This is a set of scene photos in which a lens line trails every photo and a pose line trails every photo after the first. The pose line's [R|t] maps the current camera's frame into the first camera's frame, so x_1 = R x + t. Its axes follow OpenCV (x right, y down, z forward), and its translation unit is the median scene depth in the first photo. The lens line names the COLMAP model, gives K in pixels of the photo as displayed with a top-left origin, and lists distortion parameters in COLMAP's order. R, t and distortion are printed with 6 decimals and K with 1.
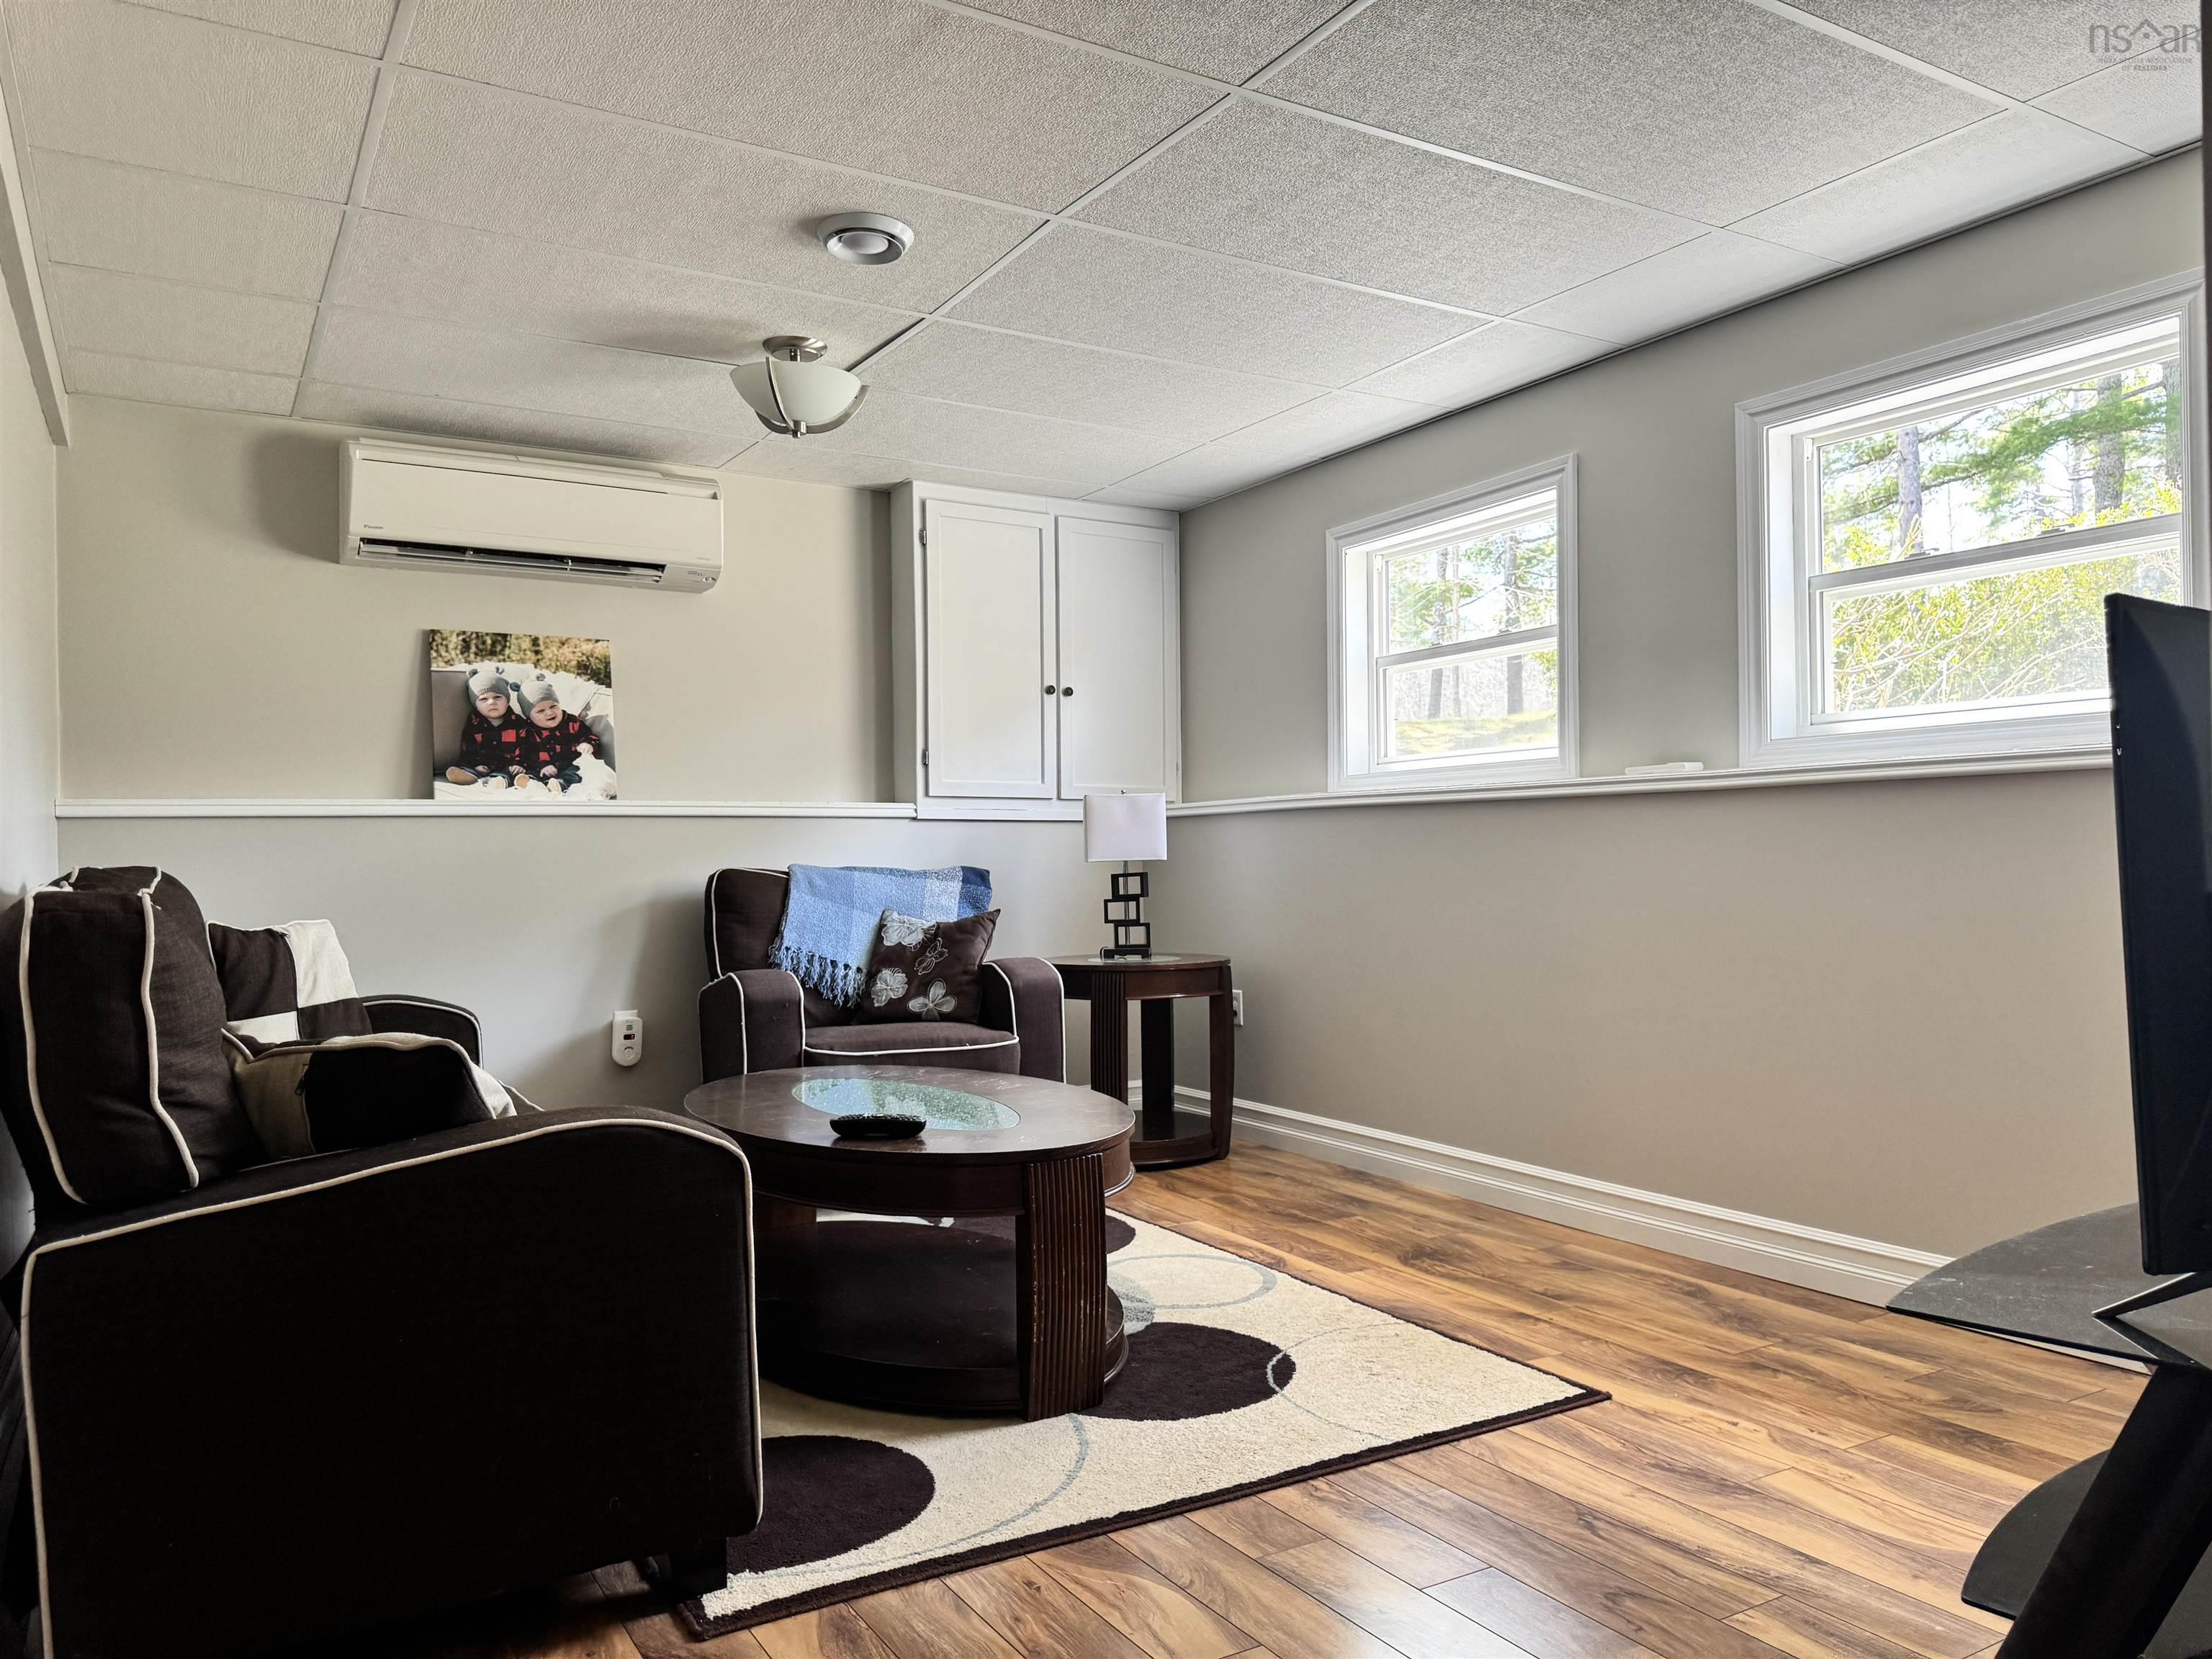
lens RADIAL K [[1541.8, 0, 1048.6], [0, 1541.8, 800.5], [0, 0, 1]] dist [0.105969, -0.157800]
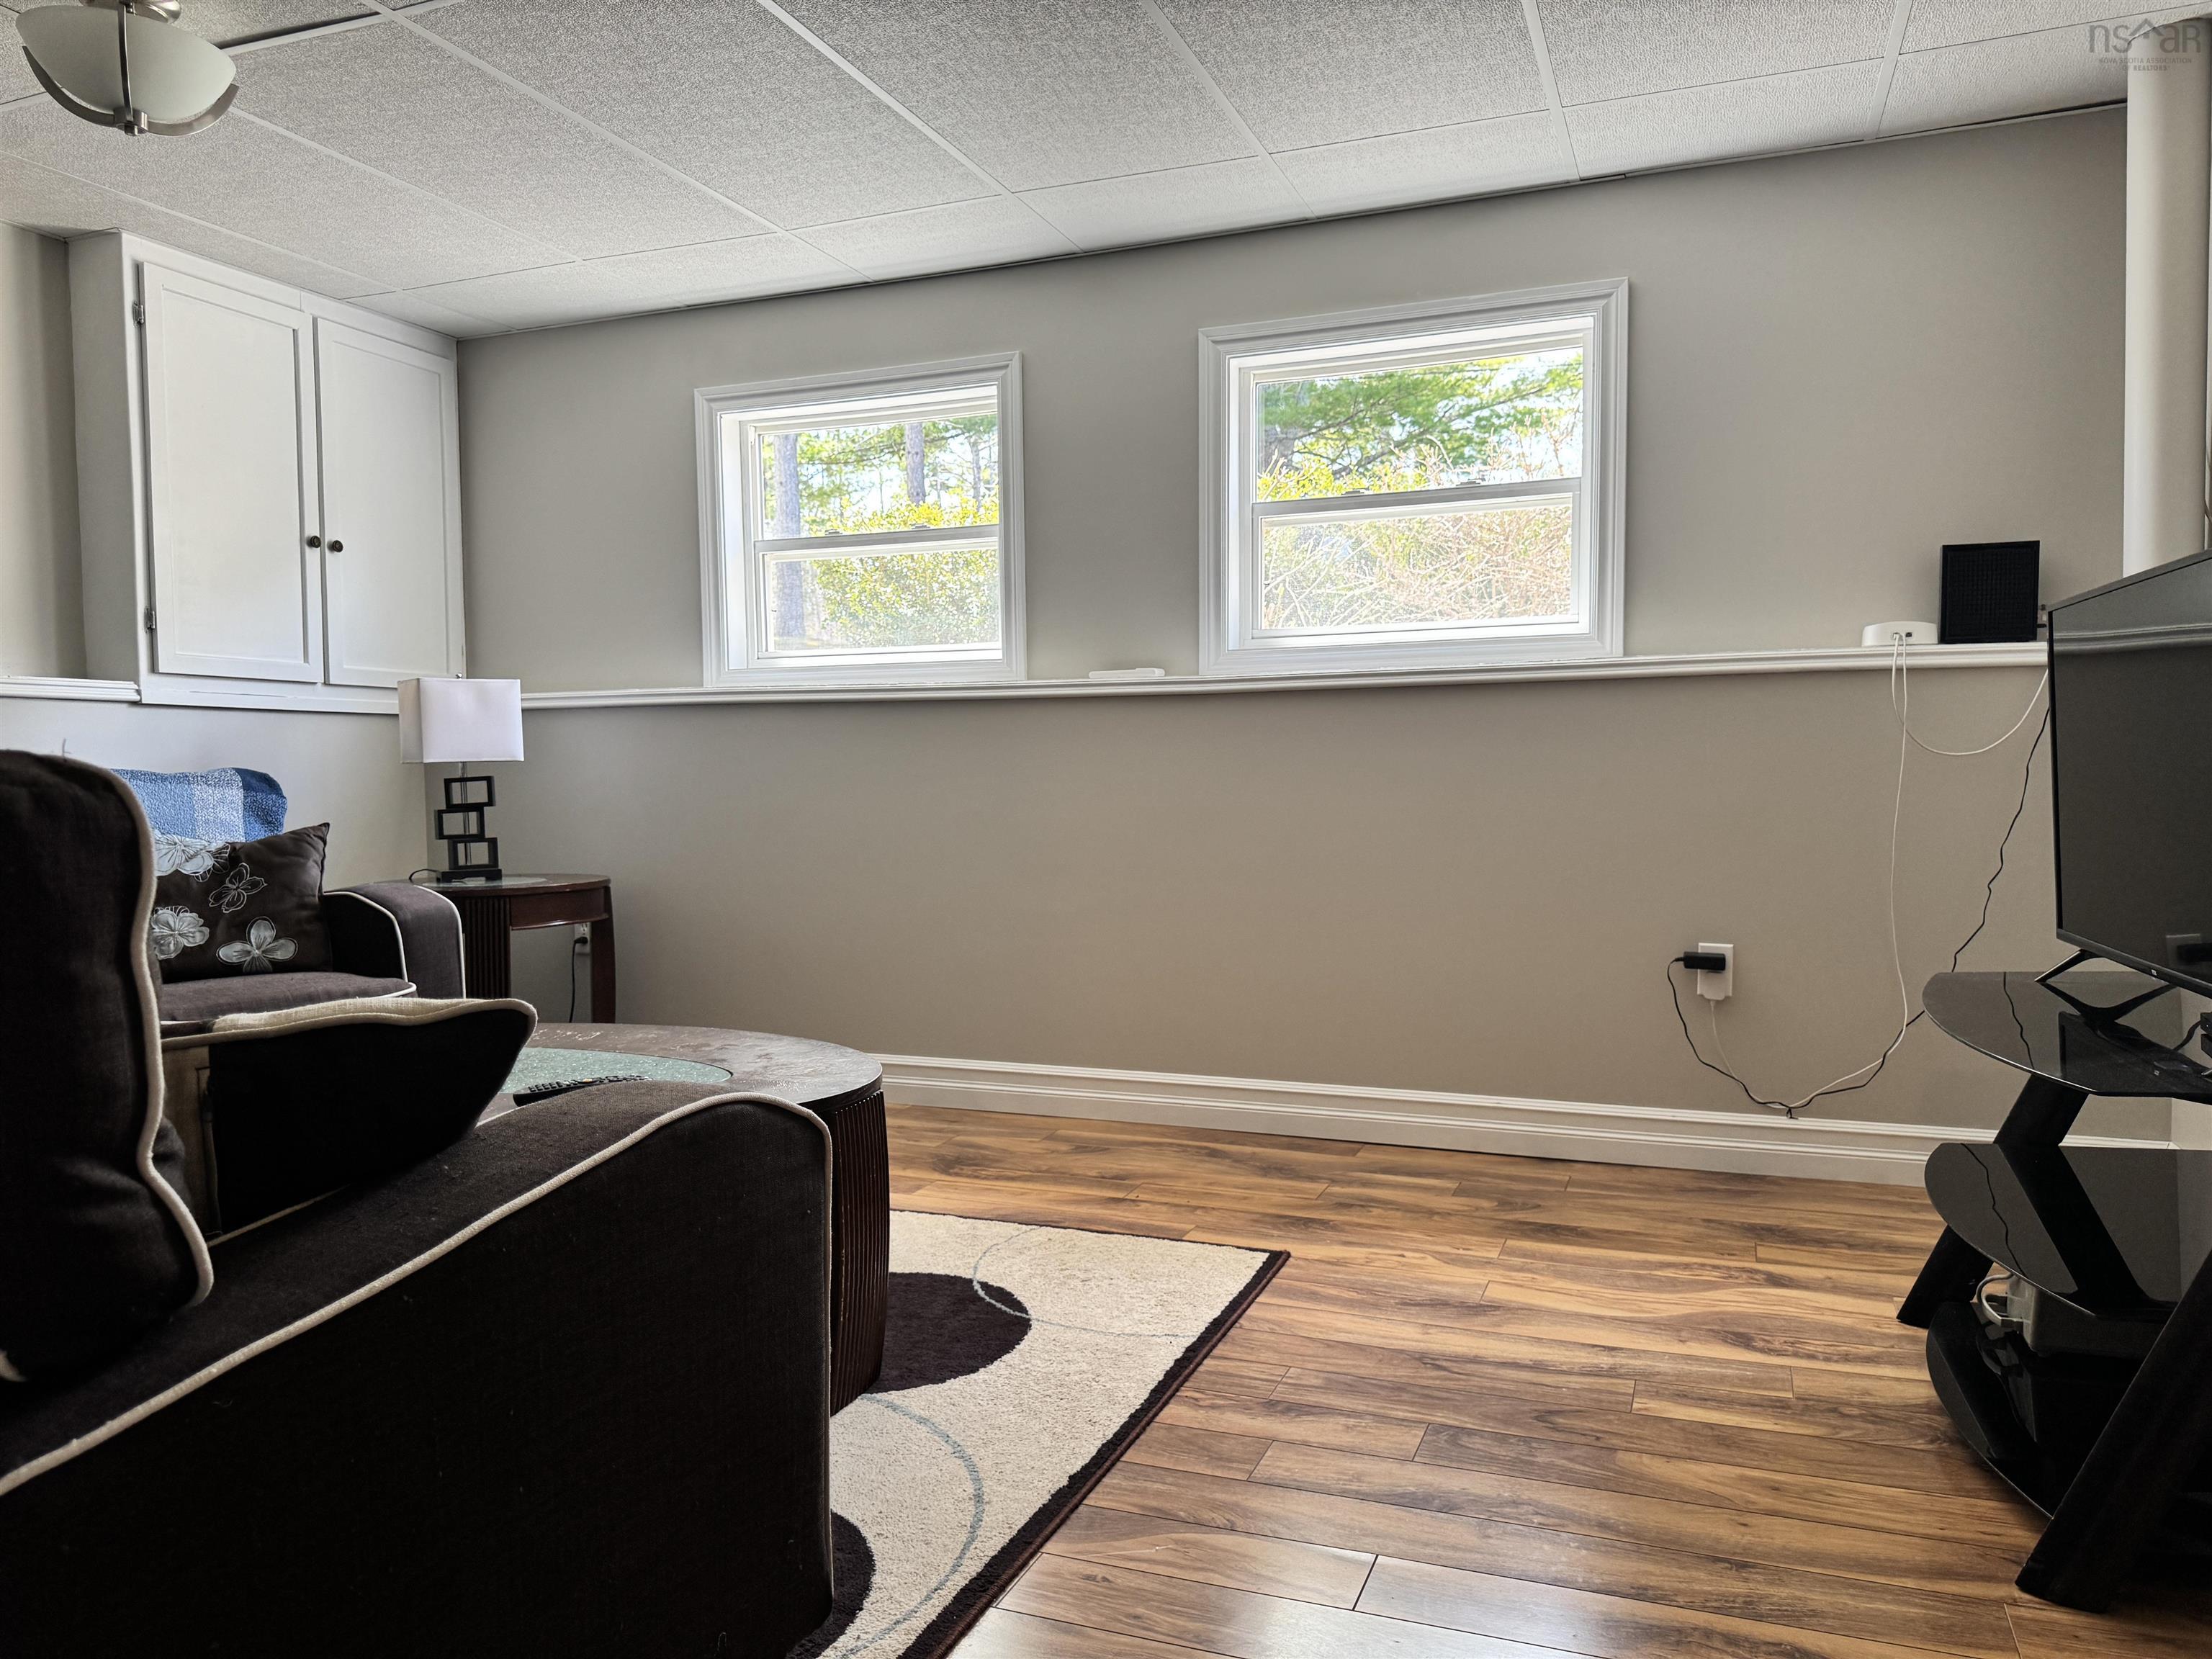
lens RADIAL K [[1567.2, 0, 1106.0], [0, 1567.2, 829.5], [0, 0, 1]] dist [0.114960, -0.171125]
pose [[0.782732, -0.020753, 0.622013, -0.266119], [-0.023015, 0.997795, 0.062253, 0.018447], [-0.621934, -0.063043, 0.780528, 0.169490]]
